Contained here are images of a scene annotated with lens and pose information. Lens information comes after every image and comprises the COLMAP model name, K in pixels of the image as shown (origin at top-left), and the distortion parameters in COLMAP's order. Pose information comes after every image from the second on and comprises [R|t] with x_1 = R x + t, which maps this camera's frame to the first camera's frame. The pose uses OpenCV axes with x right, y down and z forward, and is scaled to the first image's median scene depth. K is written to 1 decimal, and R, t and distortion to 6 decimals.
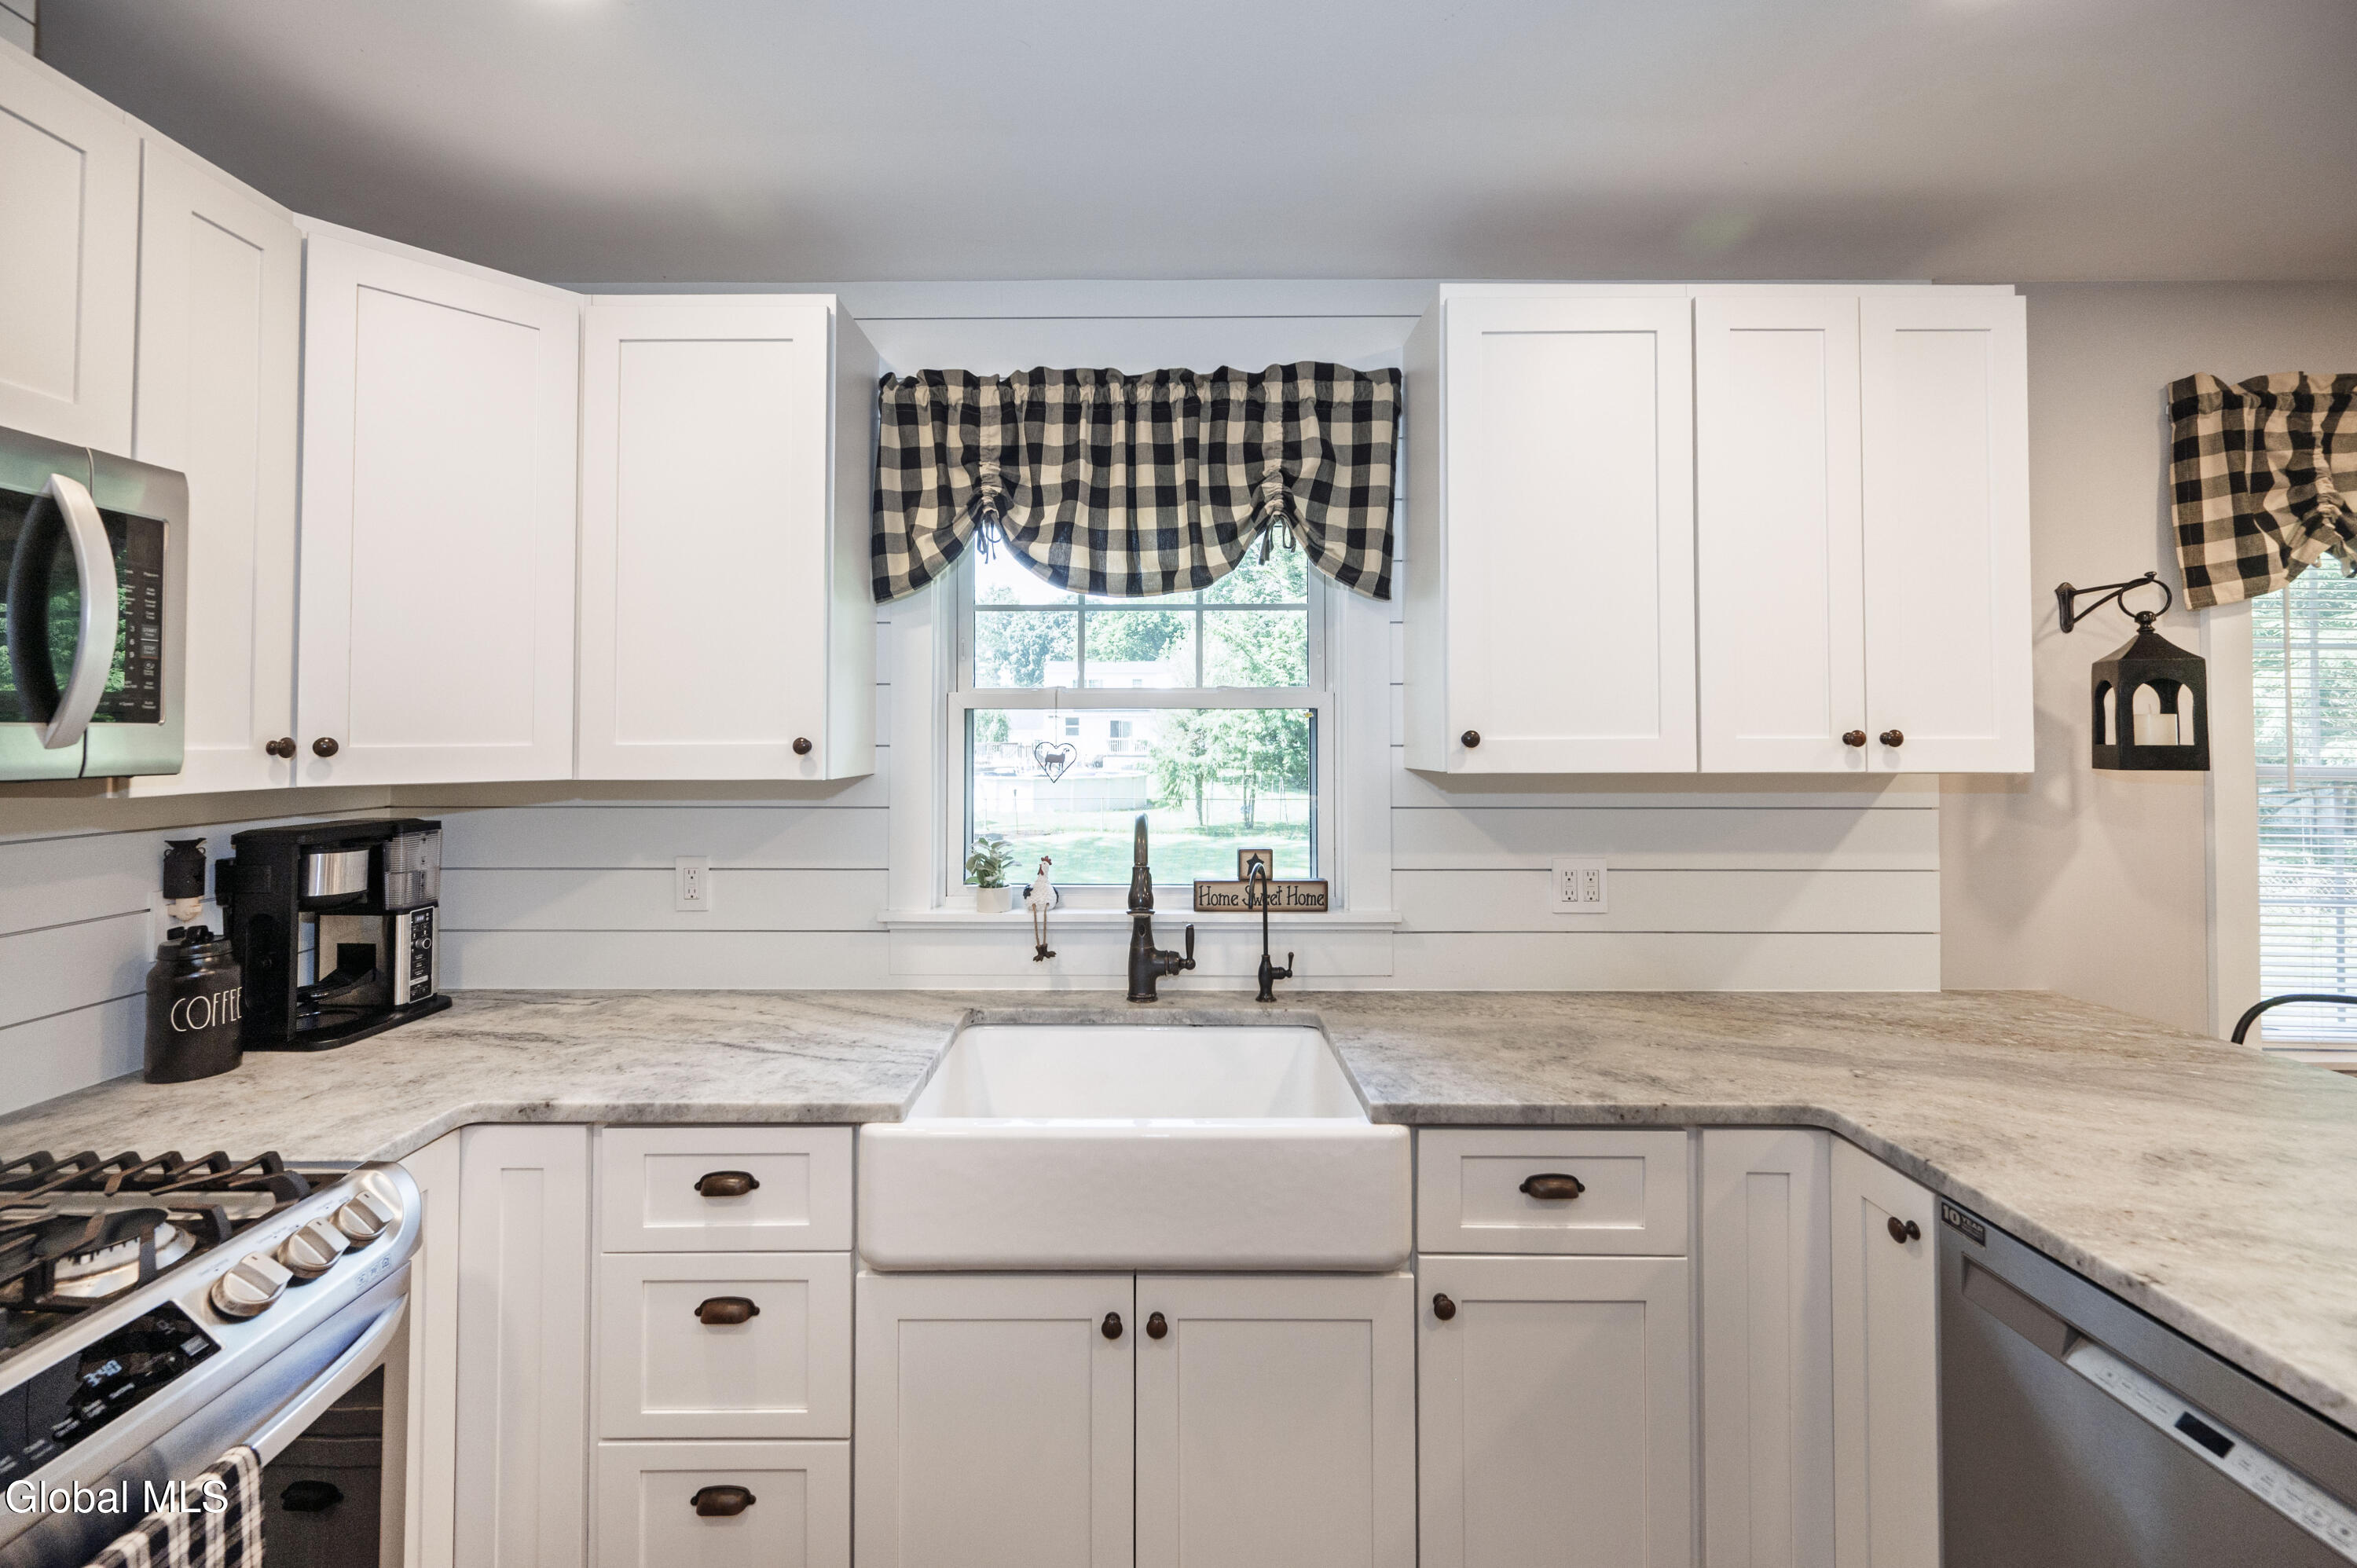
lens RADIAL K [[962.6, 0, 1147.1], [0, 962.6, 711.2], [0, 0, 1]] dist [0.007333, -0.000425]
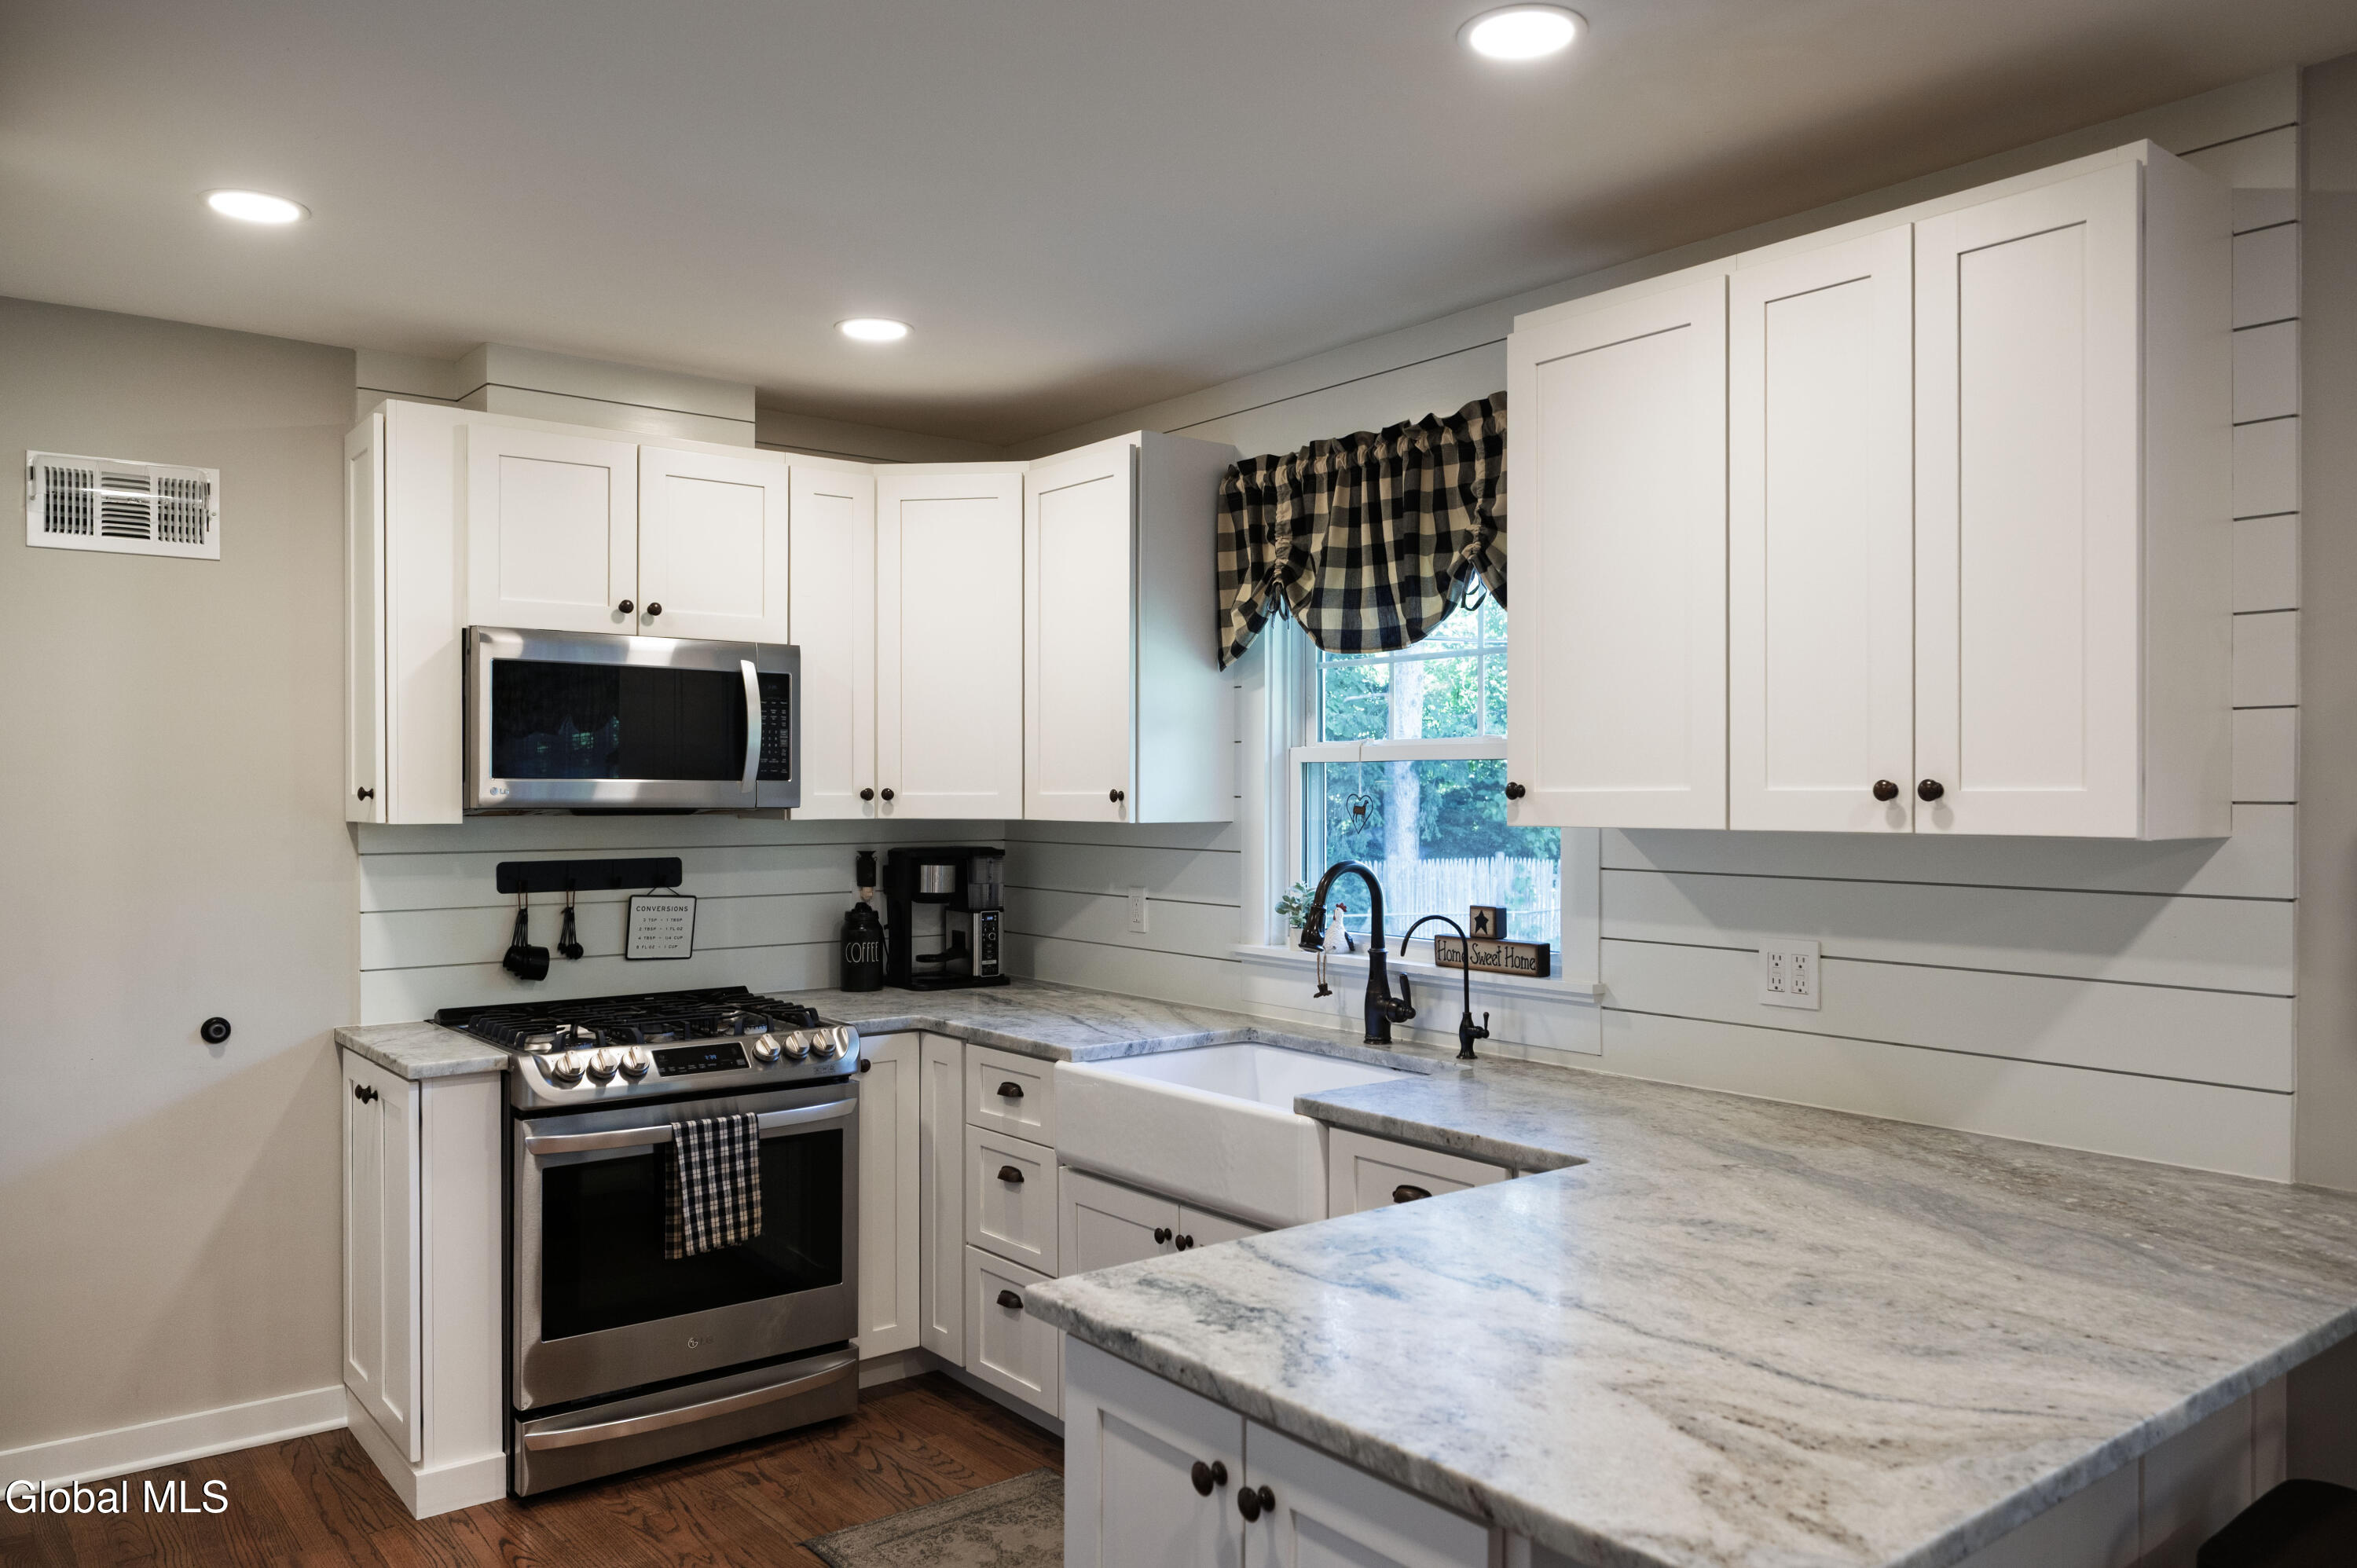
lens RADIAL K [[1677.9, 0, 1183.3], [0, 1677.9, 784.2], [0, 0, 1]] dist [-0.000718, 0.000249]
pose [[0.621131, -0.001675, -0.783705, 1.282457], [0.016954, 0.999792, 0.011299, -0.002305], [0.783523, -0.020305, 0.621030, -0.276782]]
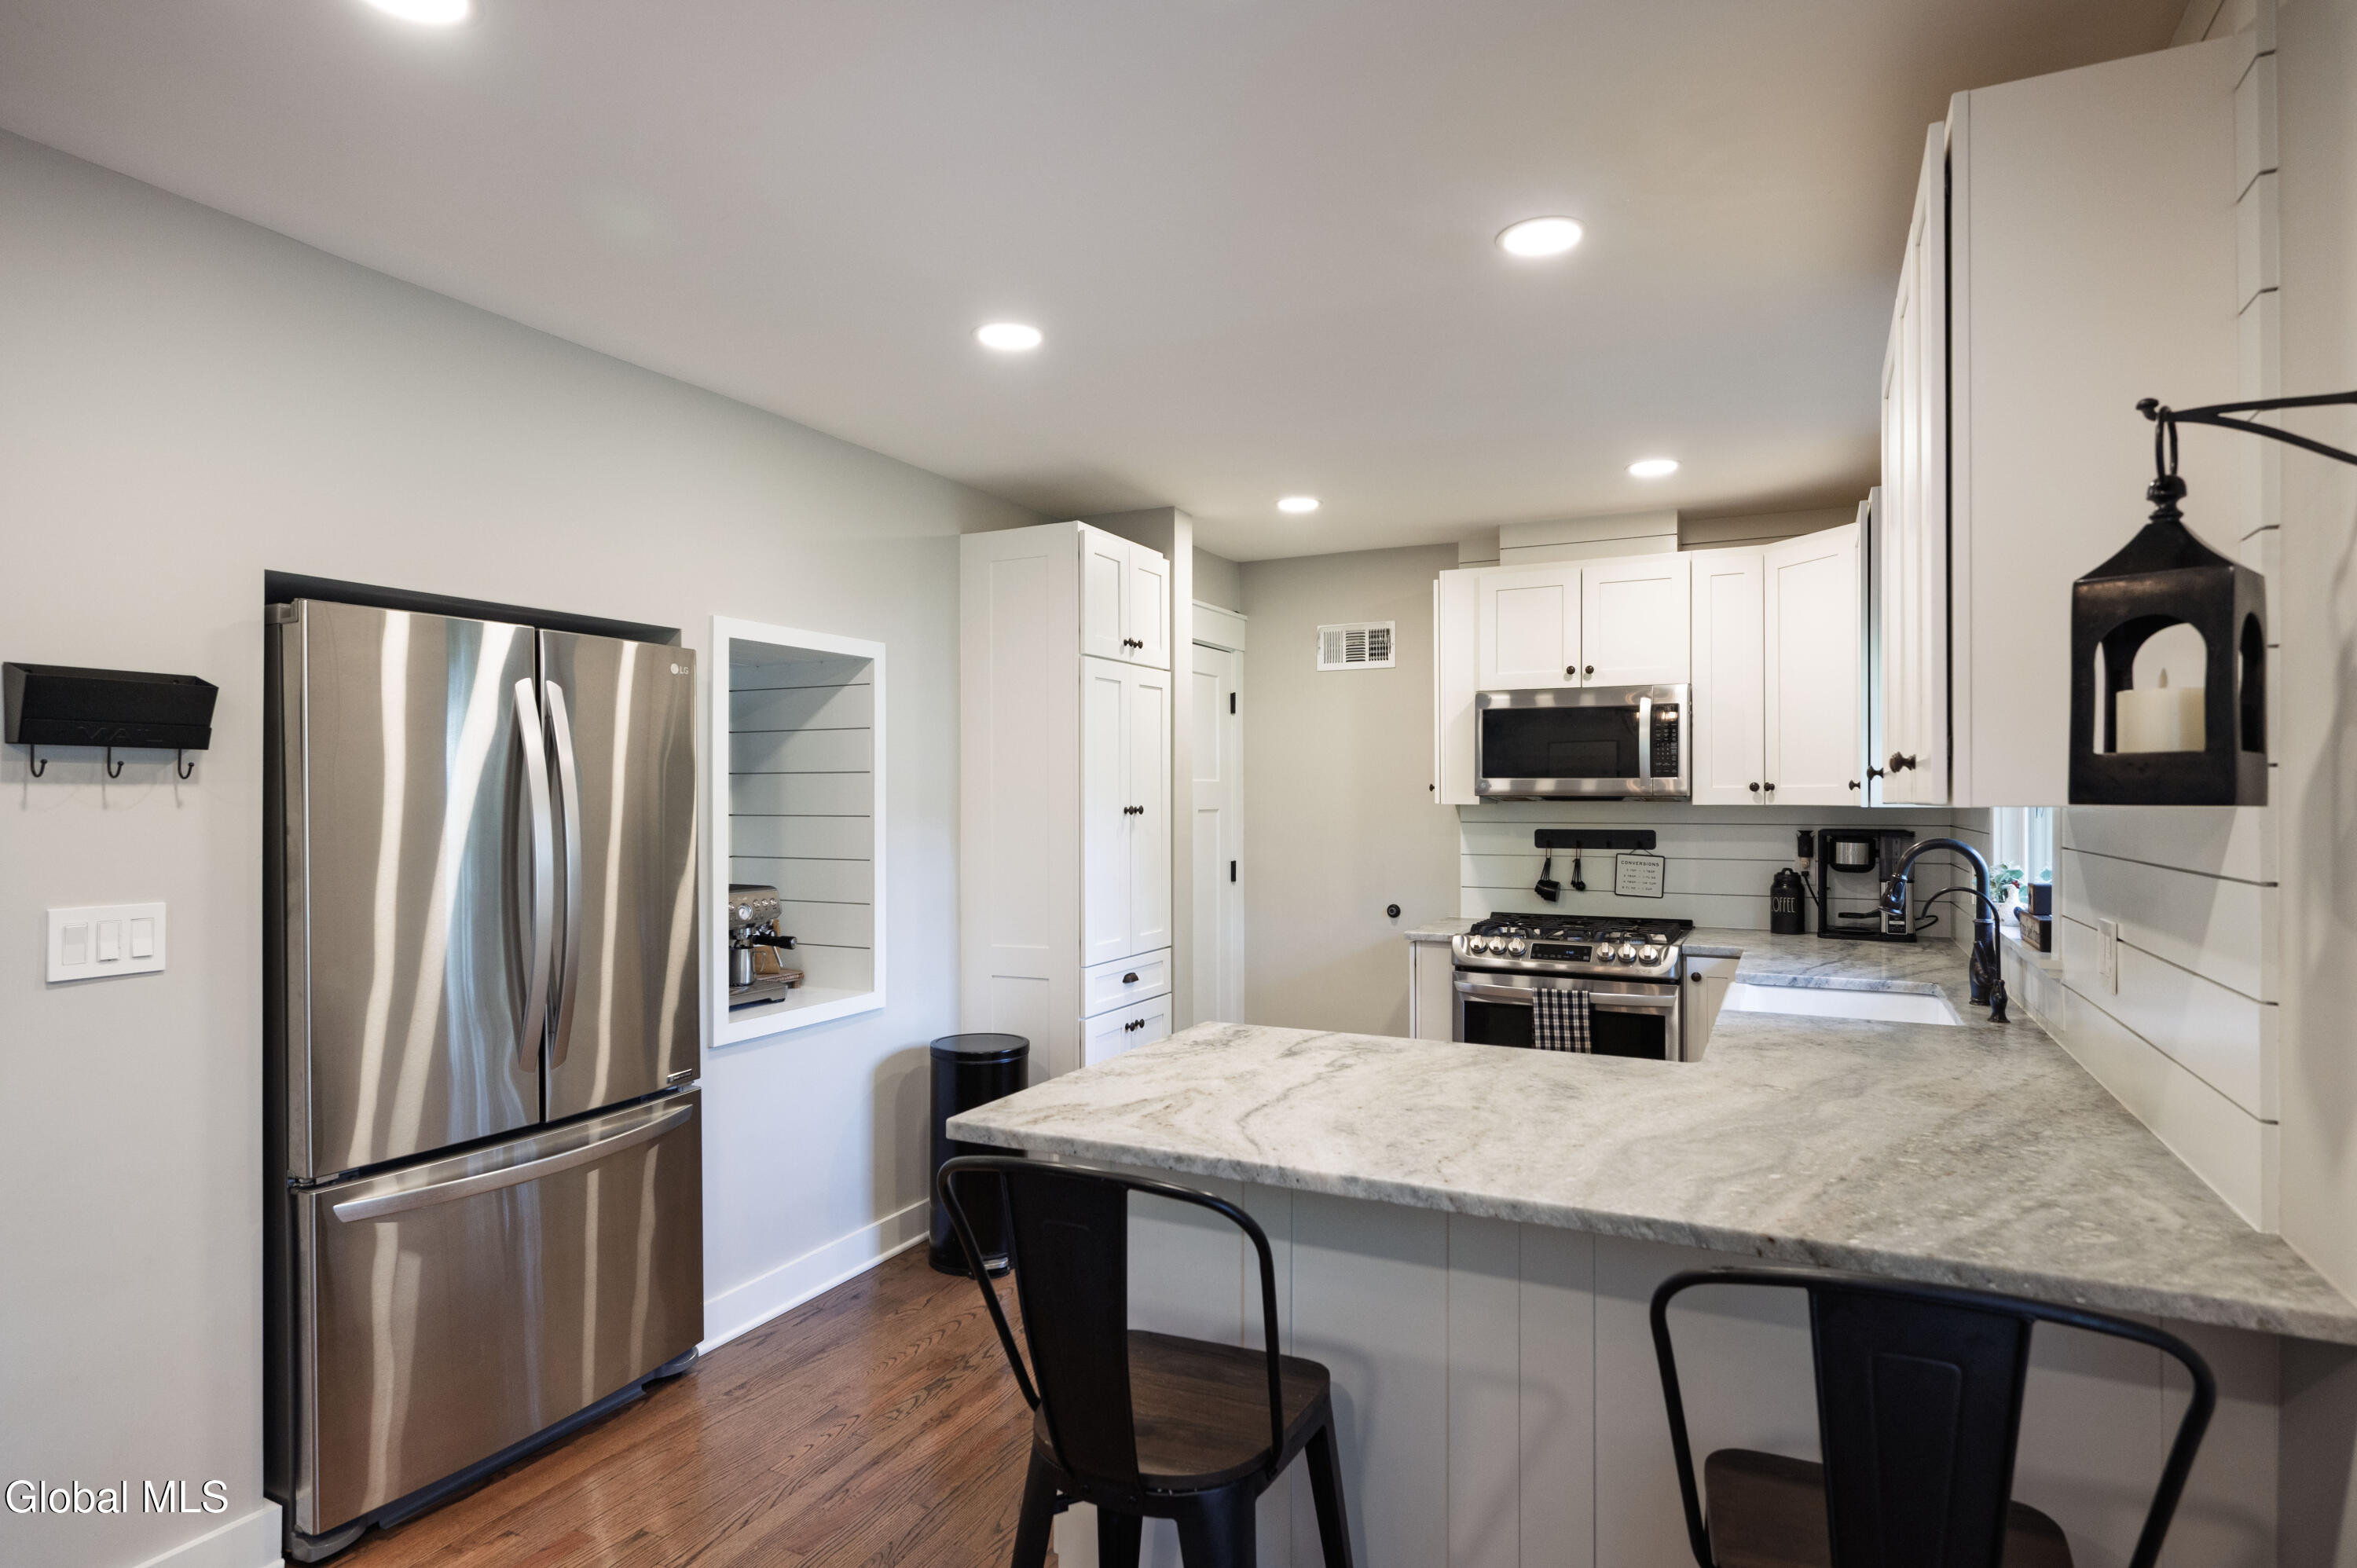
lens RADIAL K [[1238.8, 0, 1179.0], [0, 1238.8, 789.7], [0, 0, 1]] dist [-0.003022, 0.000082]
pose [[-0.444459, -0.006742, -0.895774, 1.742735], [0.020626, 0.999630, -0.017758, 0.051181], [0.895562, -0.026369, -0.444155, 0.806973]]
